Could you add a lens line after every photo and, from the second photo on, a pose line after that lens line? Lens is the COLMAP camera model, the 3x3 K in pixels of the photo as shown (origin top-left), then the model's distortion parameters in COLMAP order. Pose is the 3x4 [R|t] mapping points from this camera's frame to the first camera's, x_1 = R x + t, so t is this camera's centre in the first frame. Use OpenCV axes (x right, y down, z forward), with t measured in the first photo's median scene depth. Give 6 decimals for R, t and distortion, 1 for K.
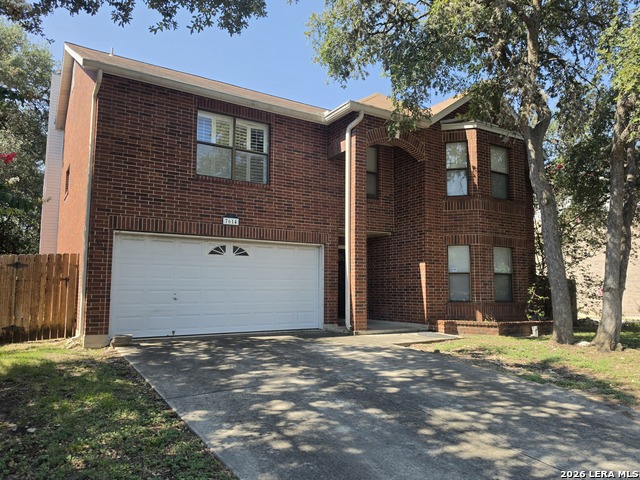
lens RADIAL K [[446.4, 0, 320.6], [0, 446.4, 240.0], [0, 0, 1]] dist [0.048284, -0.005511]
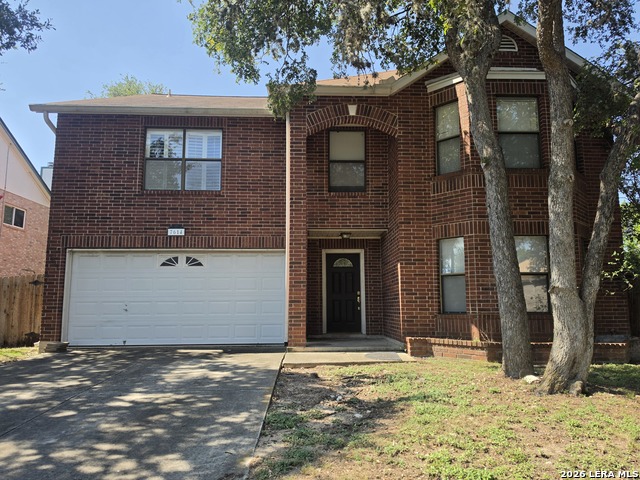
lens RADIAL K [[446.4, 0, 320.3], [0, 446.4, 241.2], [0, 0, 1]] dist [0.048284, -0.005511]
pose [[0.874318, -0.077083, -0.479193, 0.544732], [0.061518, 0.996945, -0.048126, 0.045261], [0.481439, 0.012599, 0.876389, 0.269221]]
